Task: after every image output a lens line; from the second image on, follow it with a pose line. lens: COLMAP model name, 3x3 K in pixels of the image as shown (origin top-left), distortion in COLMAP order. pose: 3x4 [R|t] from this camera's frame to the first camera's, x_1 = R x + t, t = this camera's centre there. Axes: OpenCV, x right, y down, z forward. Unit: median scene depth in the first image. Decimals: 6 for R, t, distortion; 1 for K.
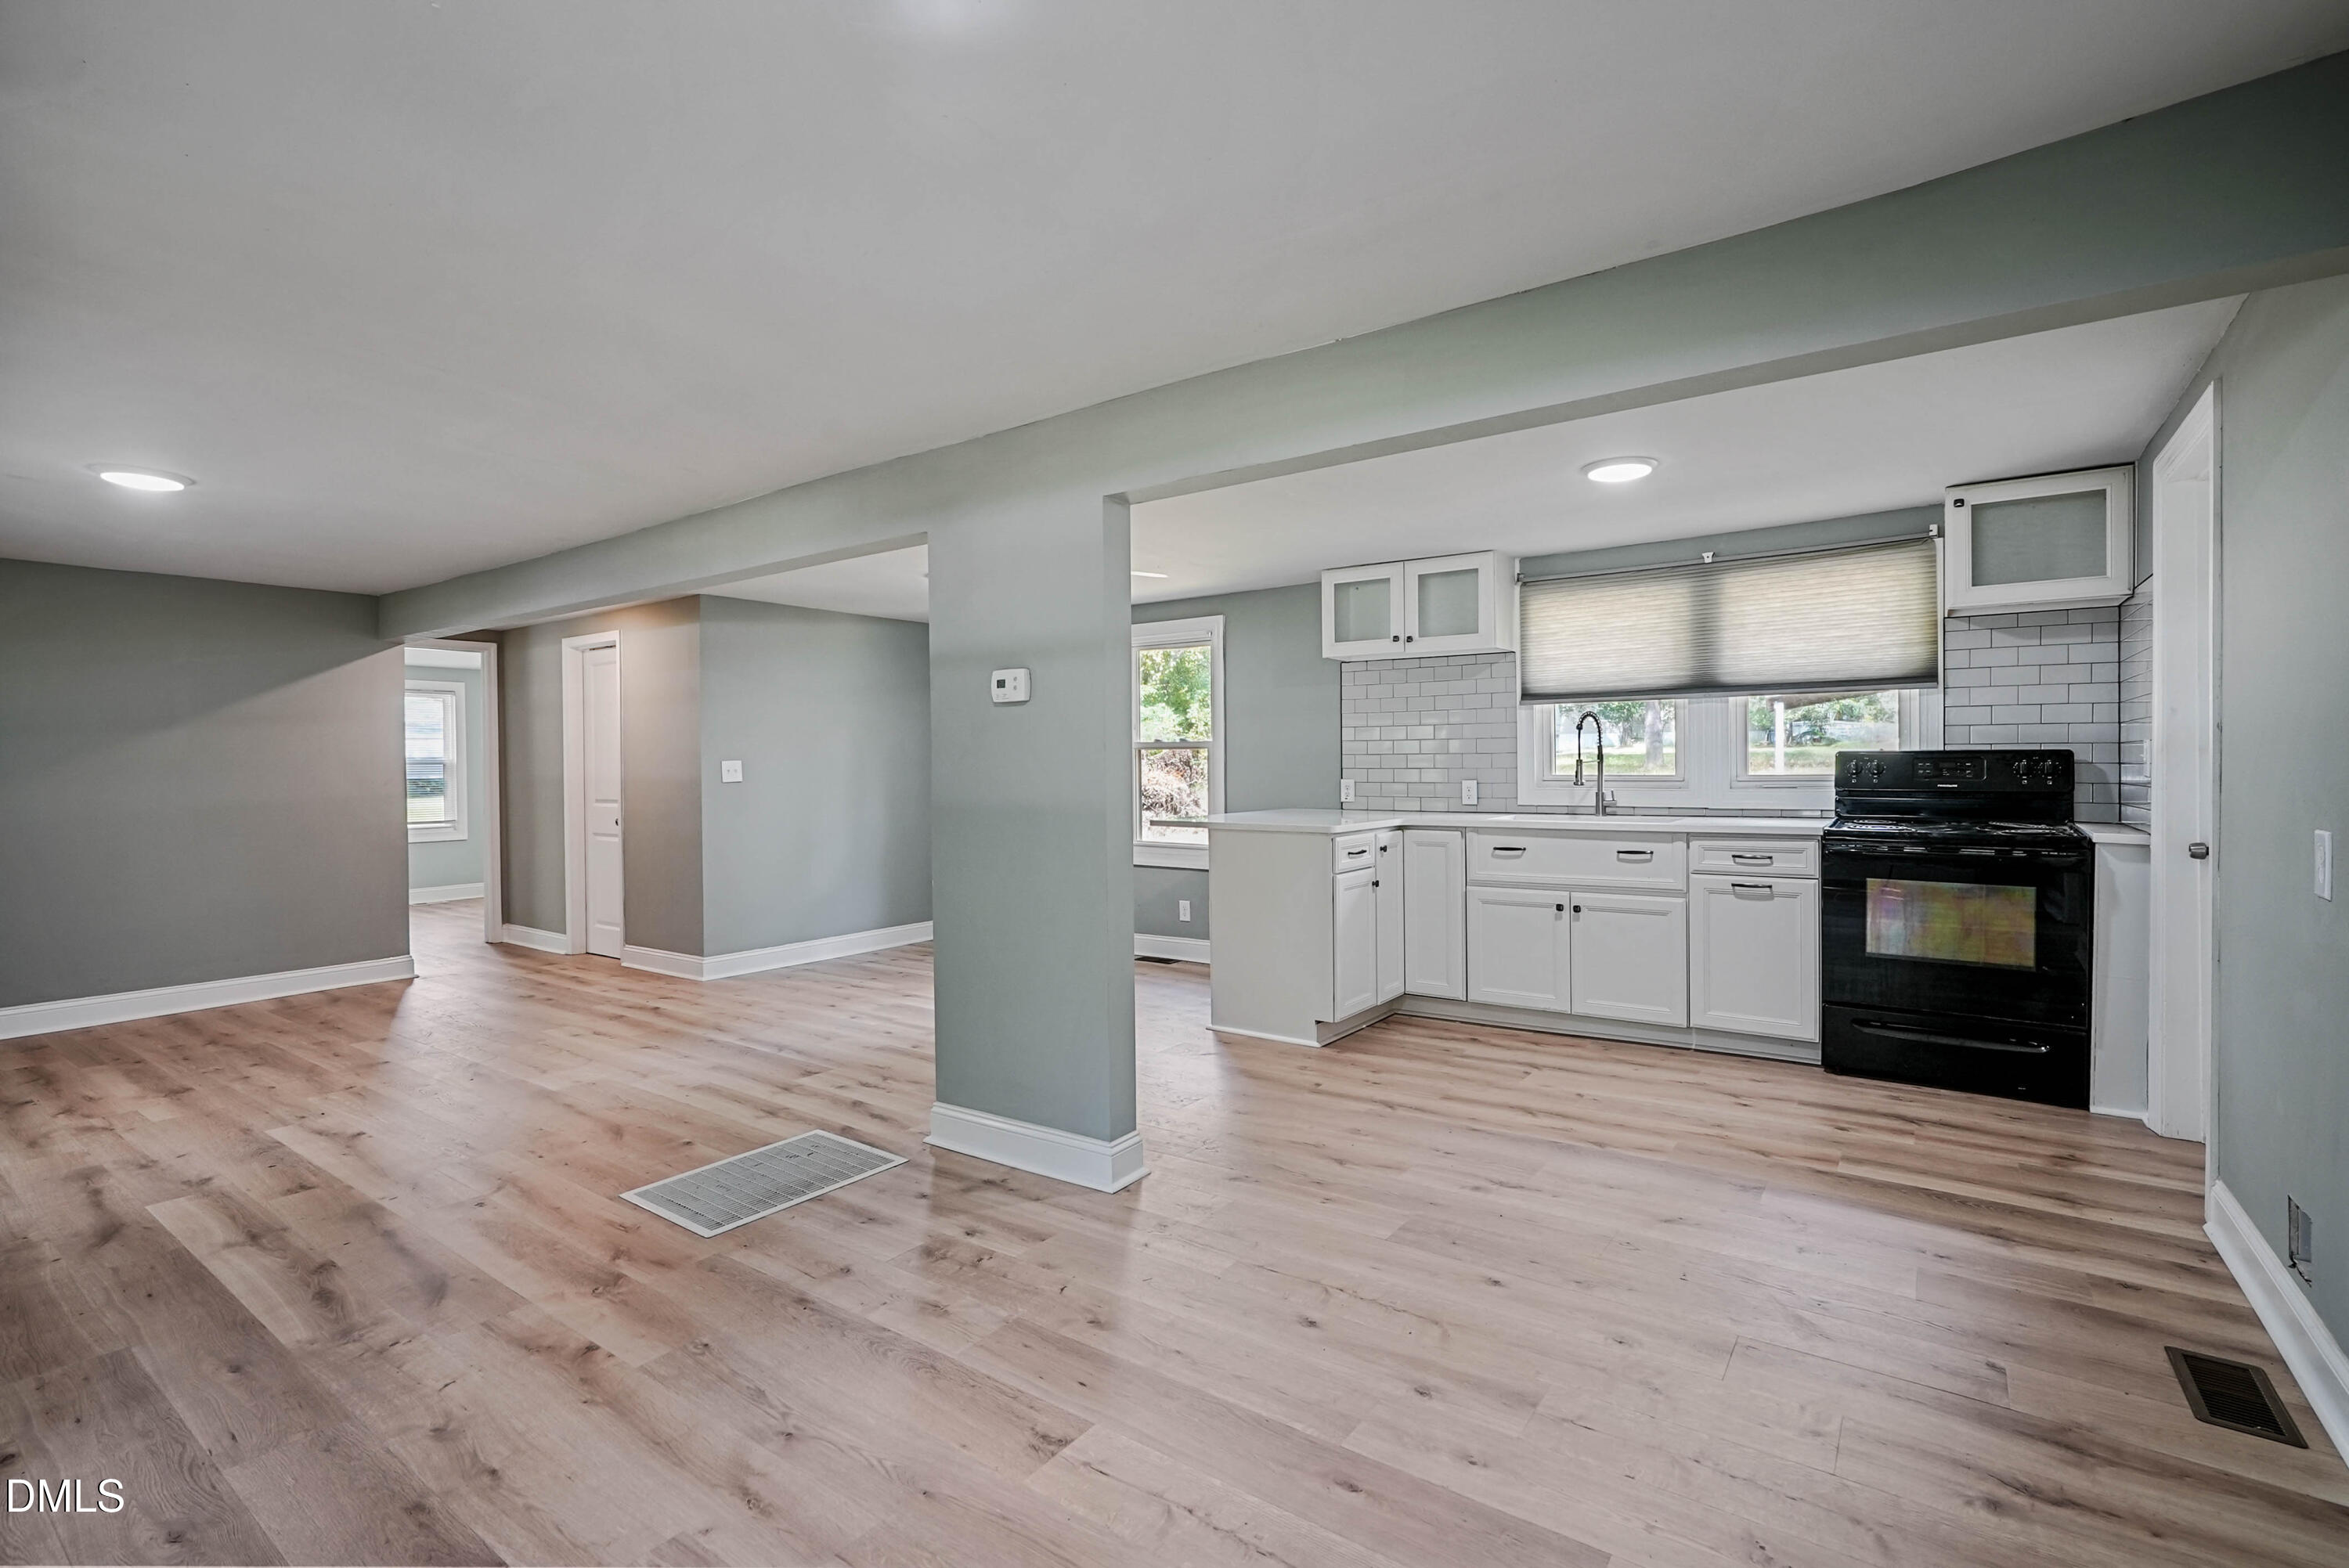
lens RADIAL K [[1067.0, 0, 1172.6], [0, 1067.0, 771.8], [0, 0, 1]] dist [-0.011241, 0.006206]
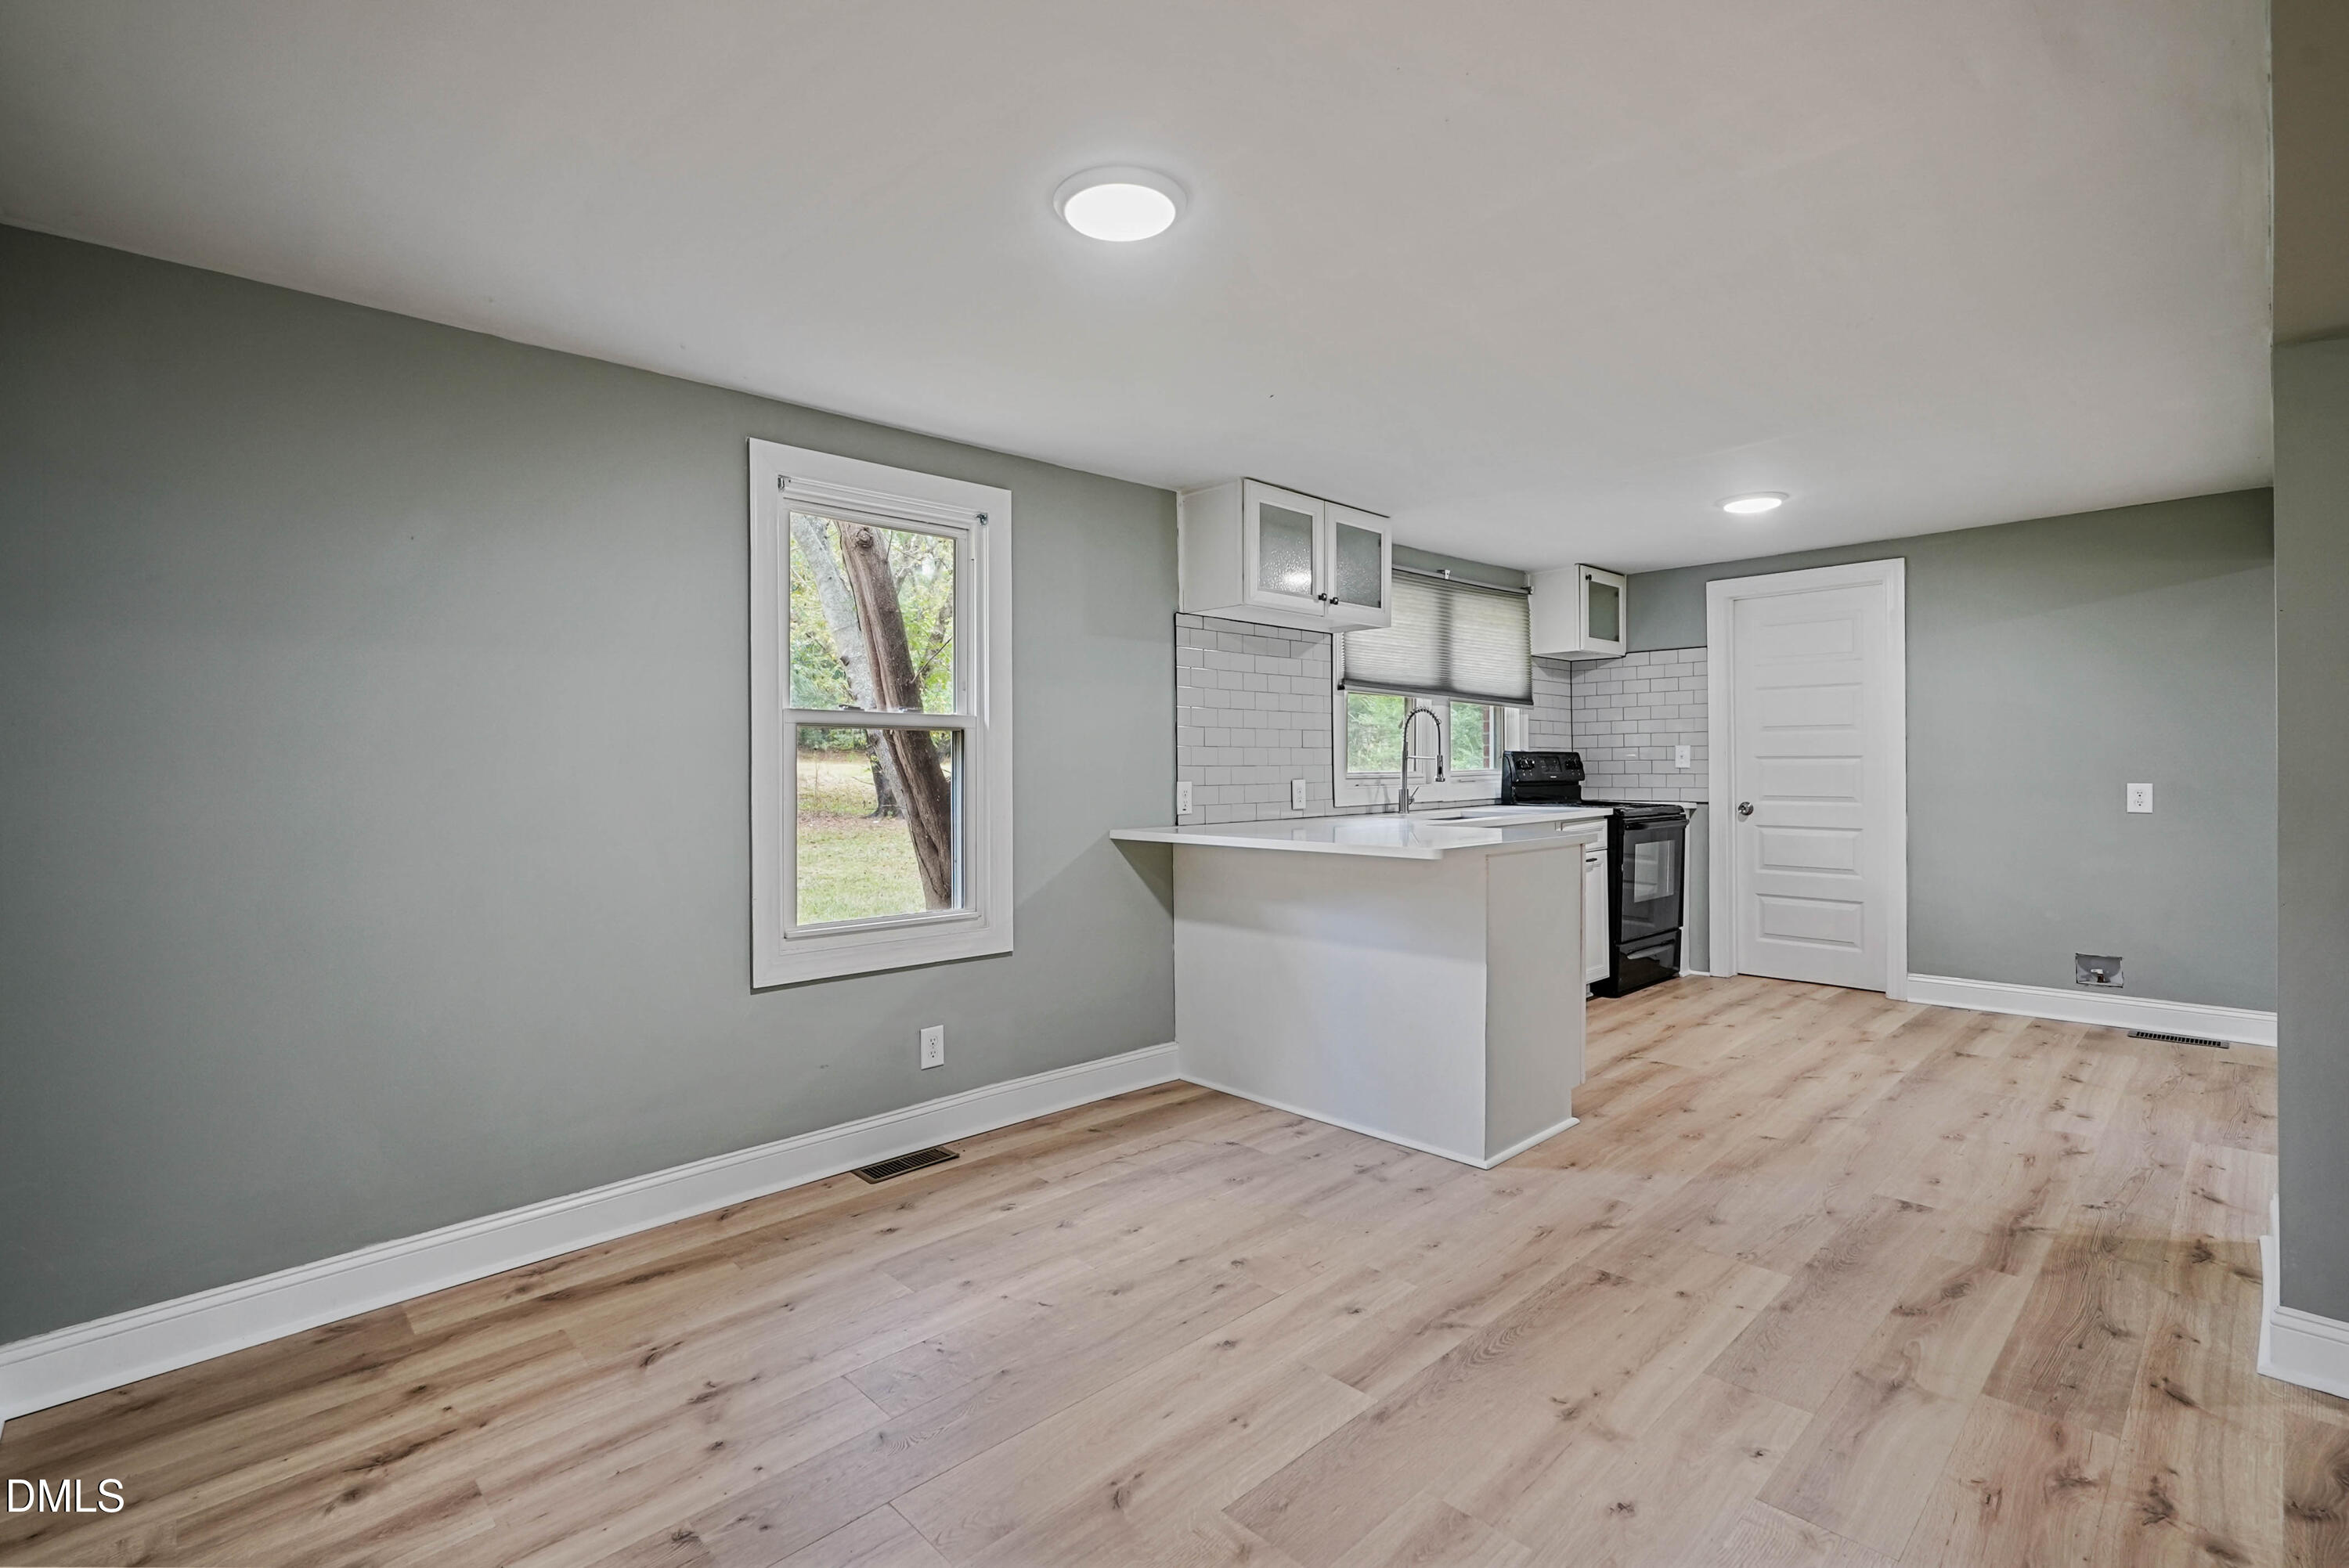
lens RADIAL K [[1067.0, 0, 1170.6], [0, 1067.0, 762.4], [0, 0, 1]] dist [-0.011241, 0.006206]
pose [[0.183226, 0.010081, 0.983019, -0.709290], [0.014233, 0.999815, -0.012906, 0.004665], [-0.982968, 0.016356, 0.183048, 1.202477]]
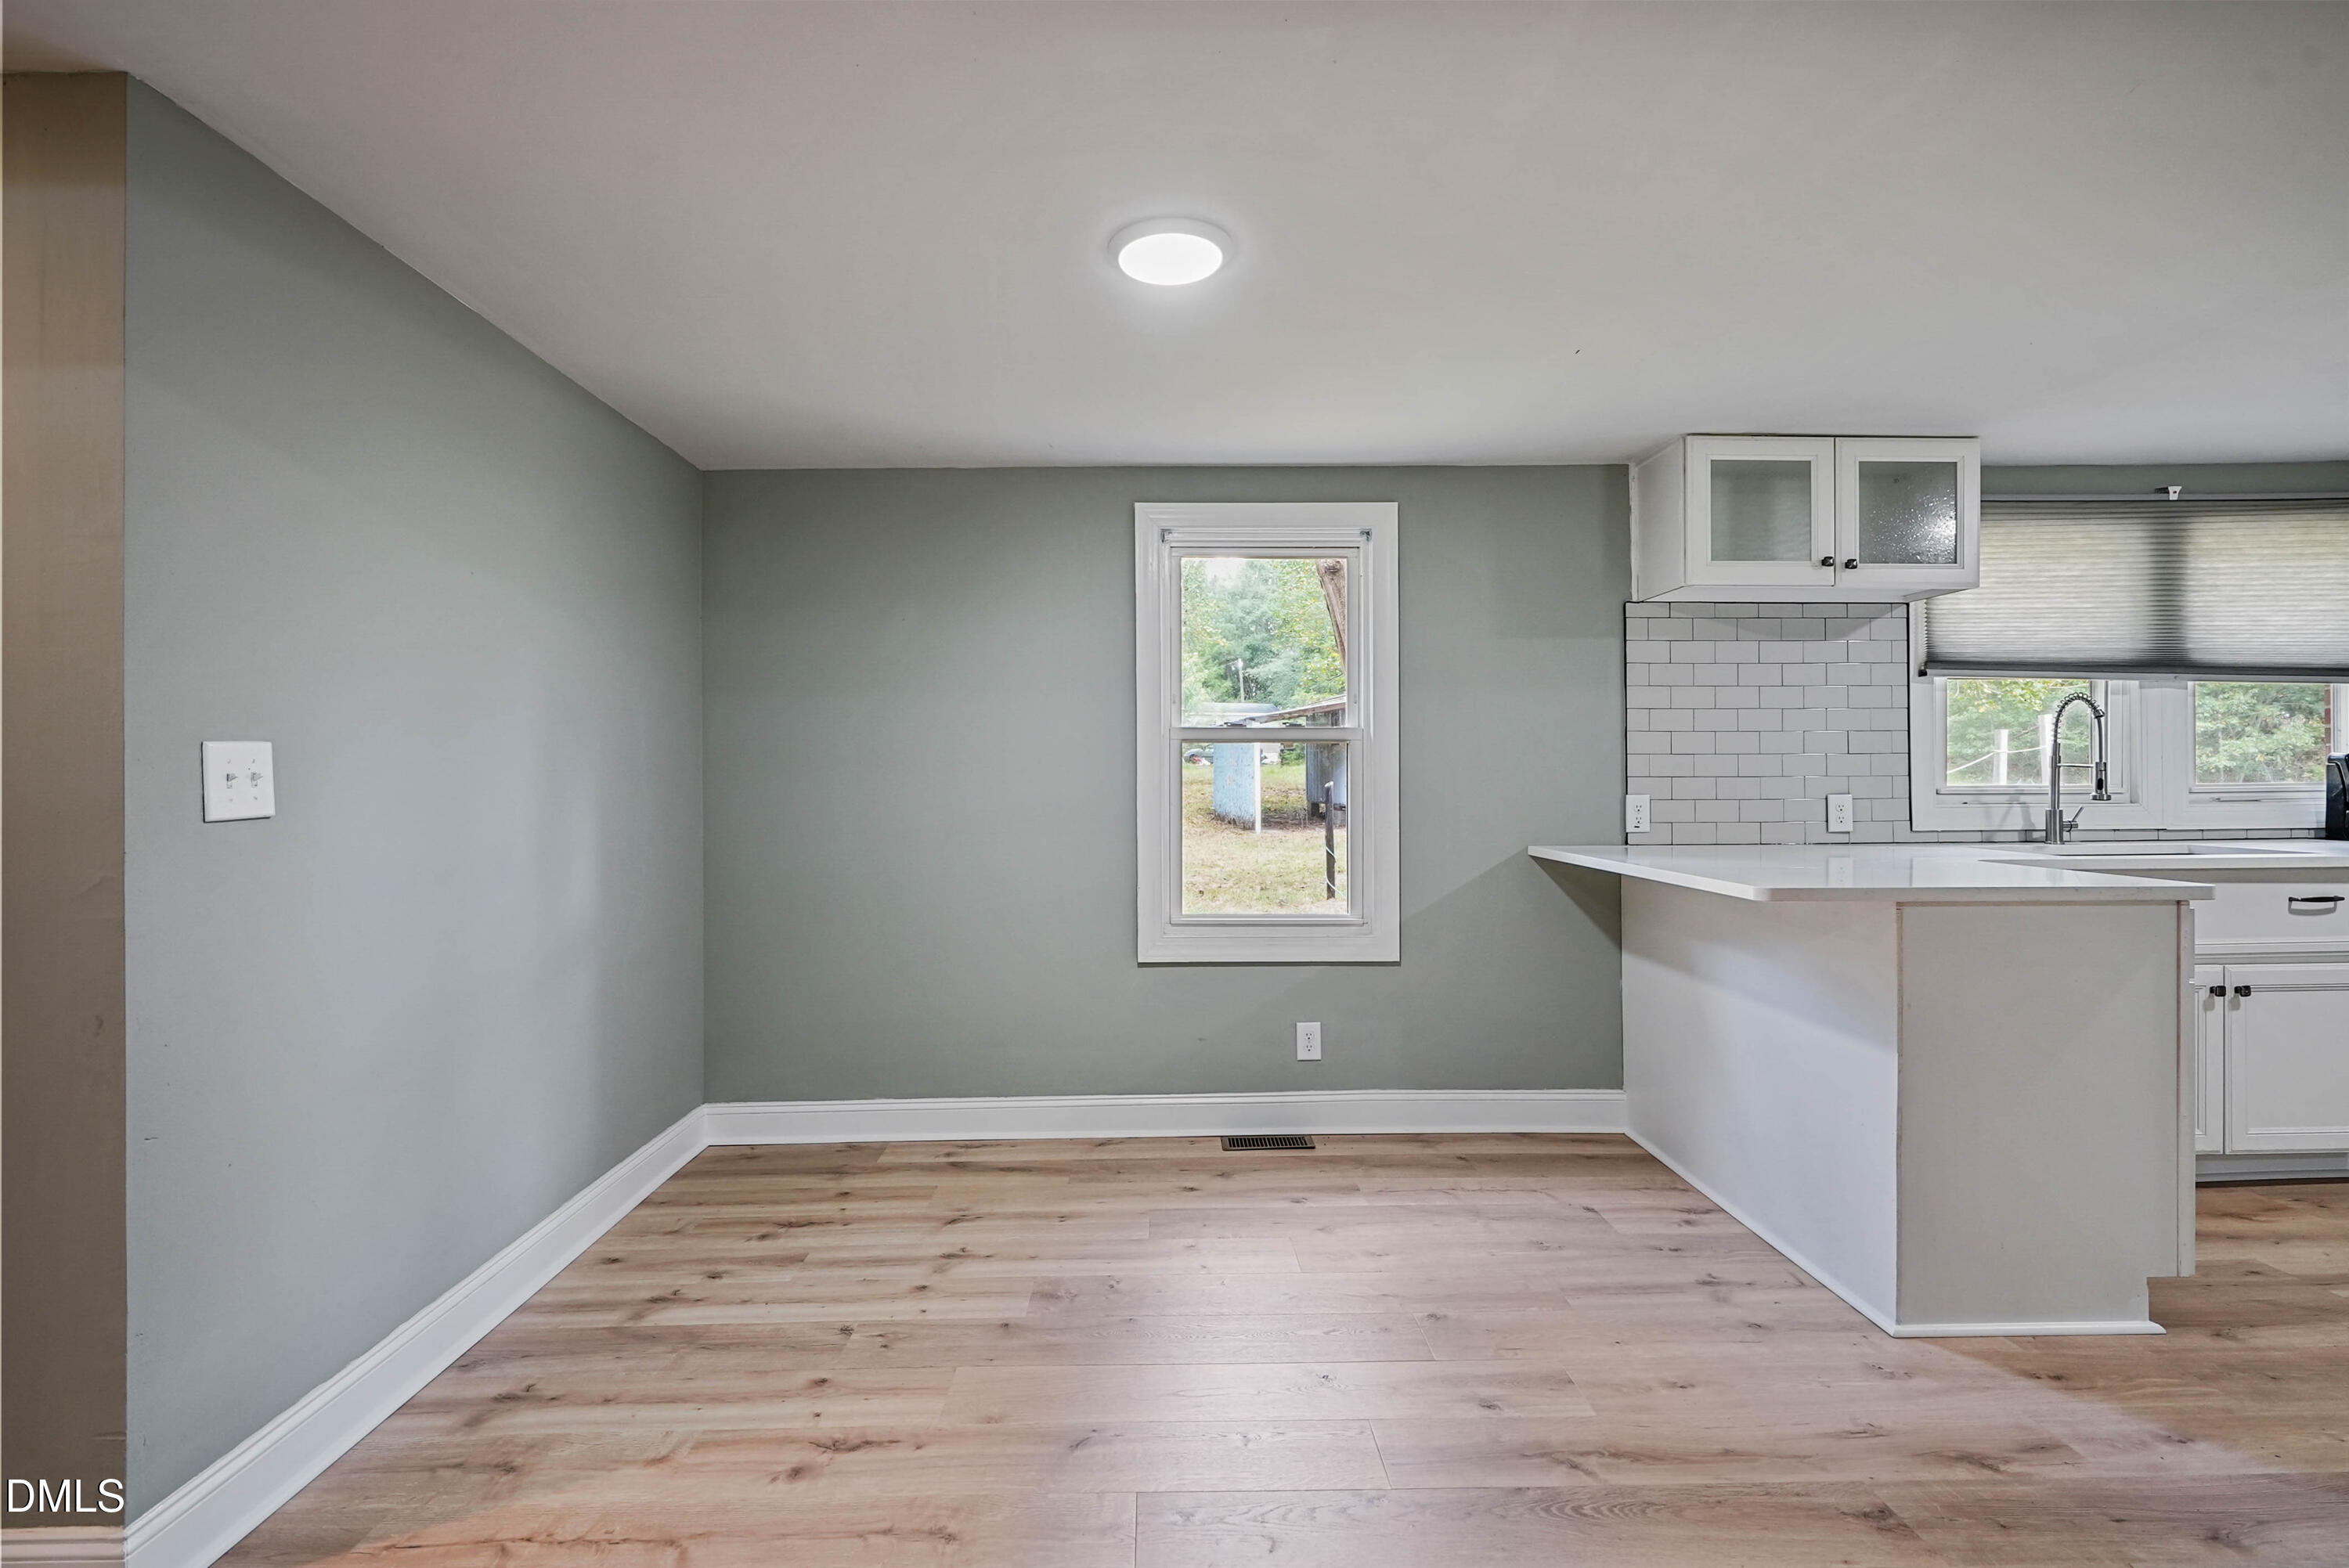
lens RADIAL K [[1067.0, 0, 1180.7], [0, 1067.0, 769.4], [0, 0, 1]] dist [-0.011241, 0.006206]
pose [[0.799421, 0.007966, 0.600719, -0.553960], [0.003628, 0.999830, -0.018086, 0.003681], [-0.600761, 0.016638, 0.799256, 0.917623]]
